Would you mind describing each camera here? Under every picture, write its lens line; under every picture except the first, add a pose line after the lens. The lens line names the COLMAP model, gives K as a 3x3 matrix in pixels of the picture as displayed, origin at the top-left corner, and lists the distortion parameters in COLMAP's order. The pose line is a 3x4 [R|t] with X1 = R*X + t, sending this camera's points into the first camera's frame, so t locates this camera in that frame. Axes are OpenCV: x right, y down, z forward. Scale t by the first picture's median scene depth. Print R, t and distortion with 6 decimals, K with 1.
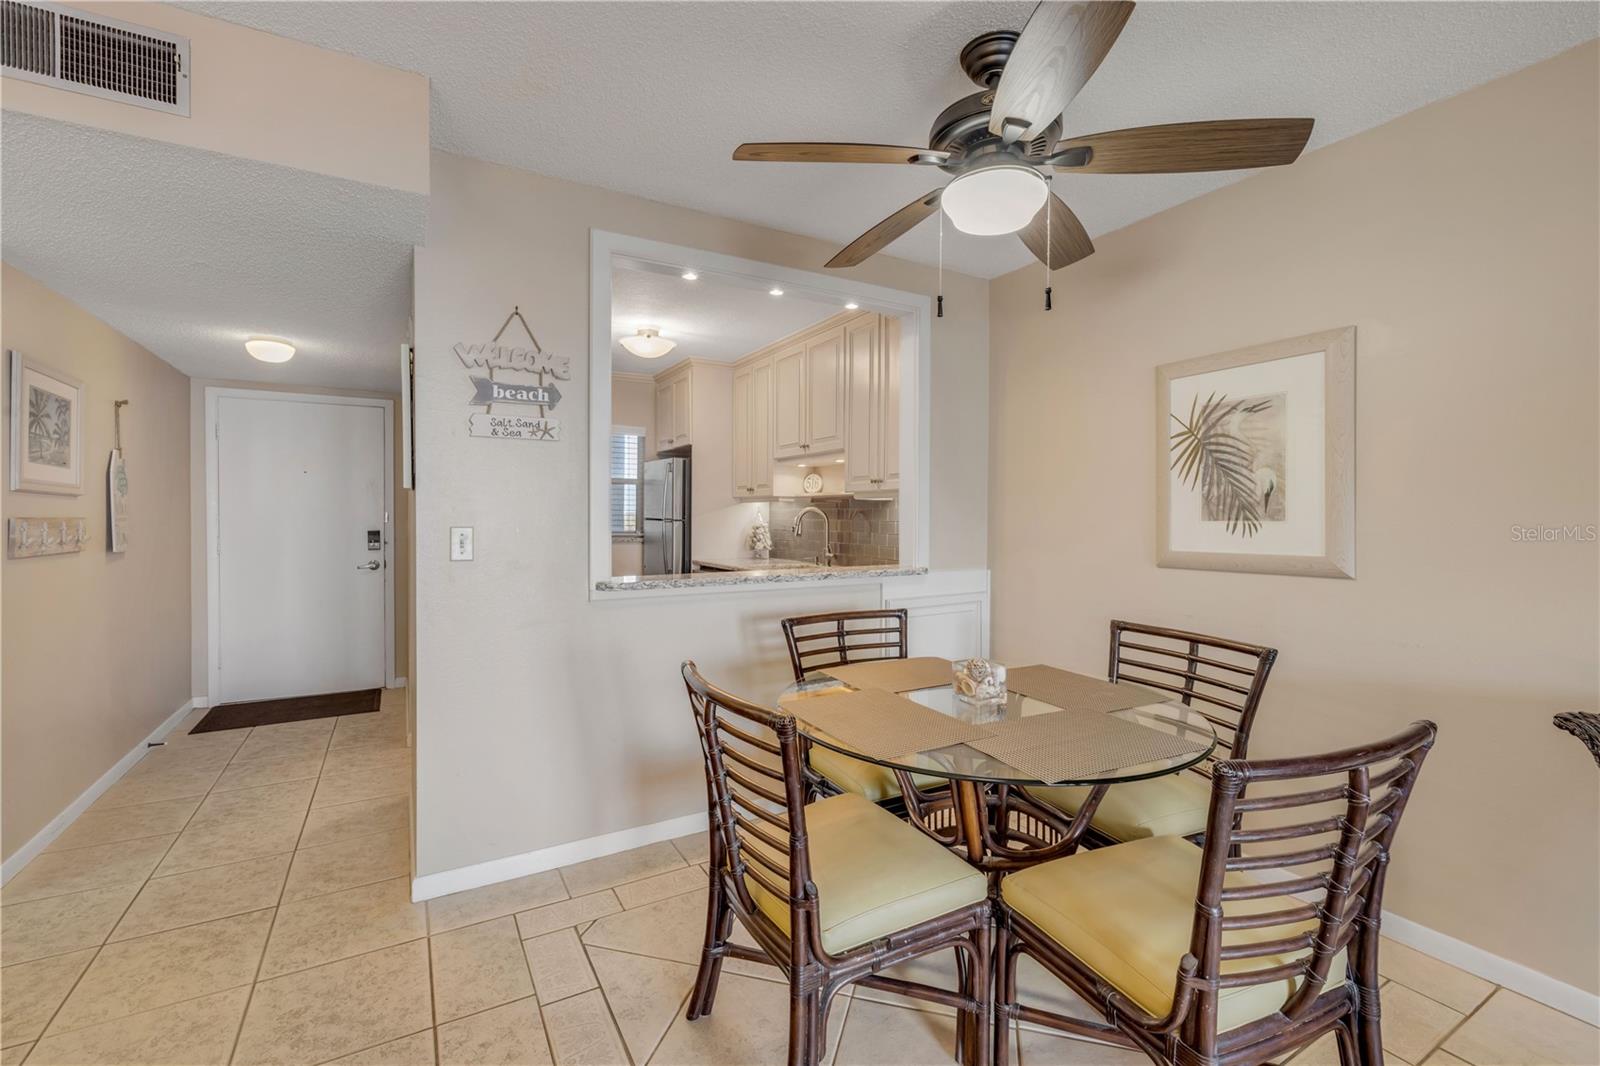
lens RADIAL K [[683.5, 0, 790.1], [0, 683.5, 522.0], [0, 0, 1]] dist [-0.005313, 0.000781]
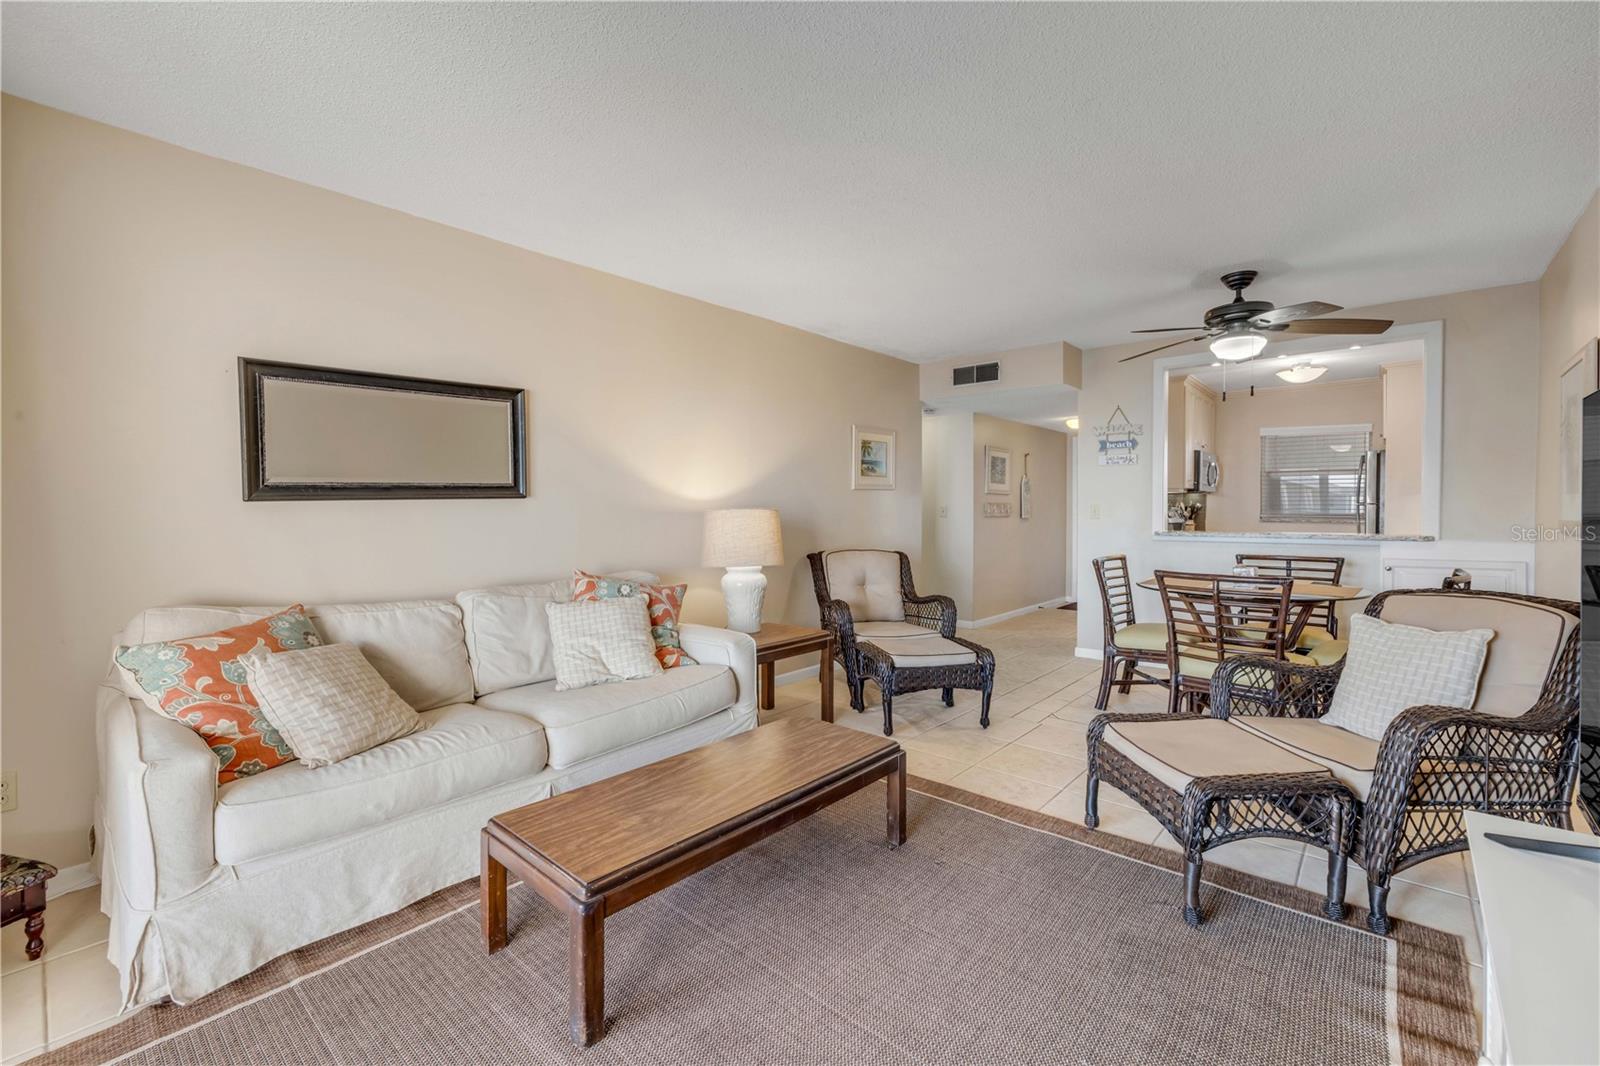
lens RADIAL K [[683.5, 0, 783.3], [0, 683.5, 528.0], [0, 0, 1]] dist [-0.005313, 0.000781]
pose [[0.308380, 0.025554, -0.950920, 1.283417], [-0.010413, 0.999670, 0.023487, 0.039969], [0.951206, 0.002659, 0.308544, -0.673914]]
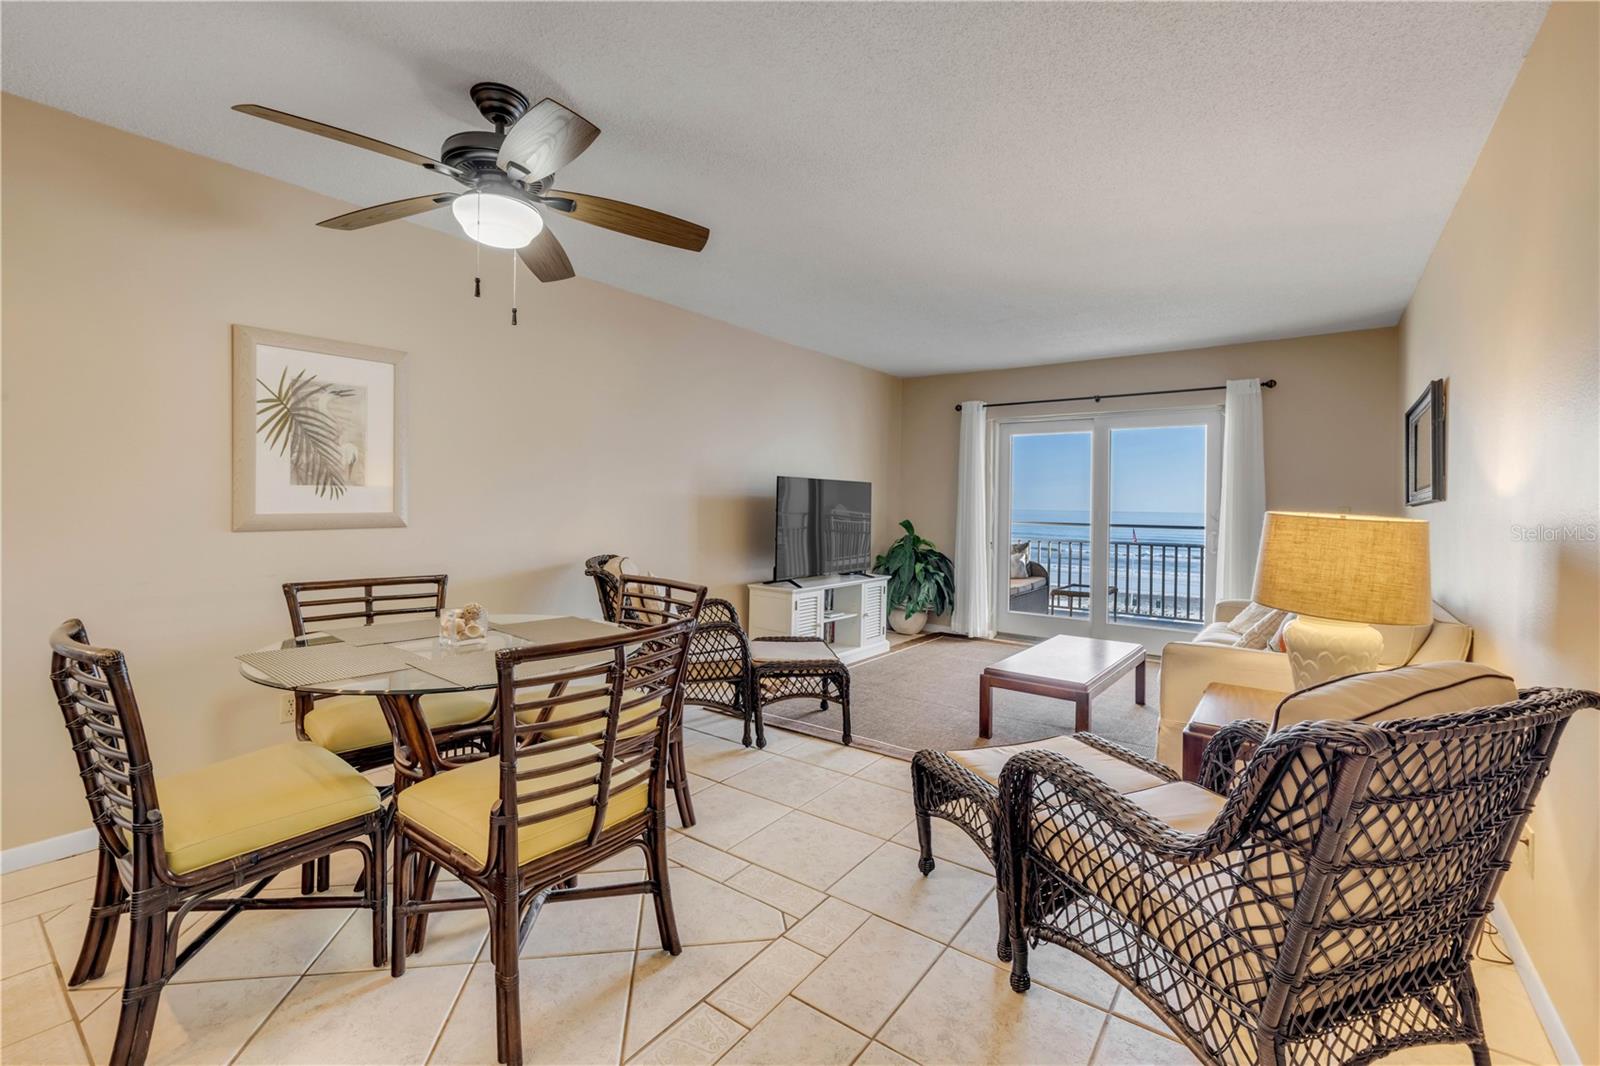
lens RADIAL K [[683.5, 0, 839.6], [0, 683.5, 501.5], [0, 0, 1]] dist [-0.005313, 0.000781]
pose [[-0.438915, -0.006257, 0.898507, -0.730298], [-0.002915, 0.999980, 0.005540, 0.015686], [-0.898524, -0.000188, -0.438924, 0.672407]]
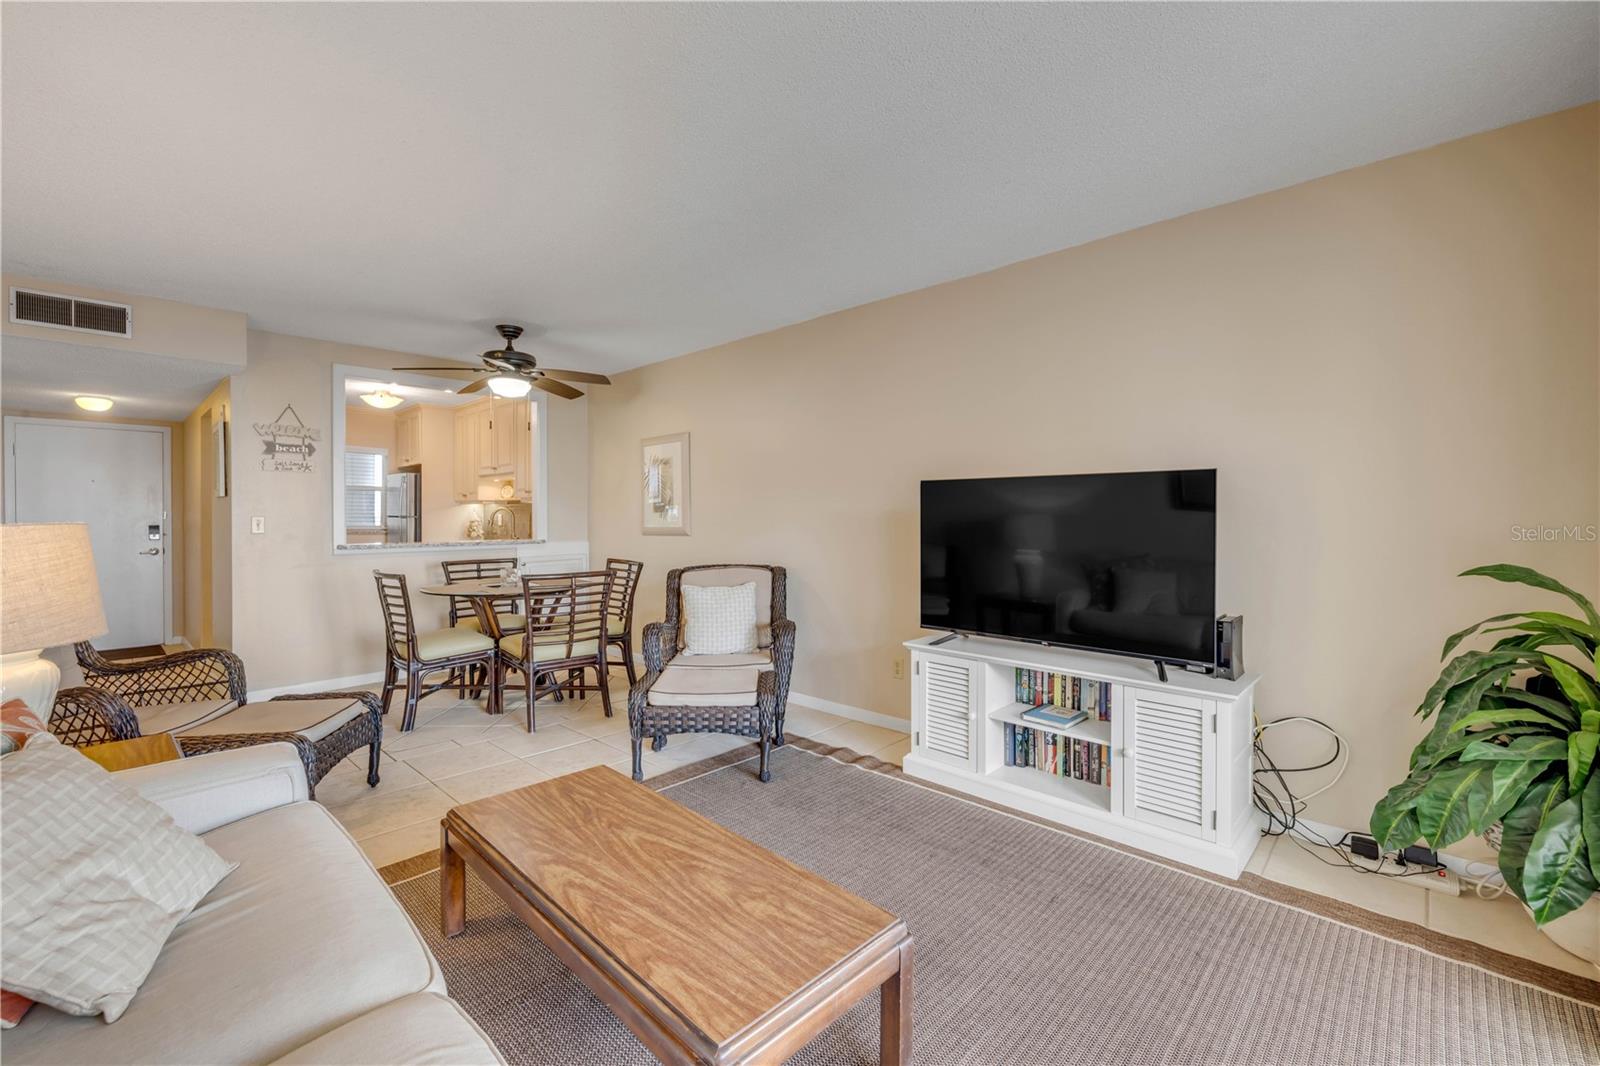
lens RADIAL K [[683.5, 0, 793.2], [0, 683.5, 522.8], [0, 0, 1]] dist [-0.005313, 0.000781]
pose [[0.959541, -0.006335, 0.281498, 0.403566], [0.007255, 0.999971, -0.002226, 0.037730], [-0.281476, 0.004178, 0.959559, -1.190772]]
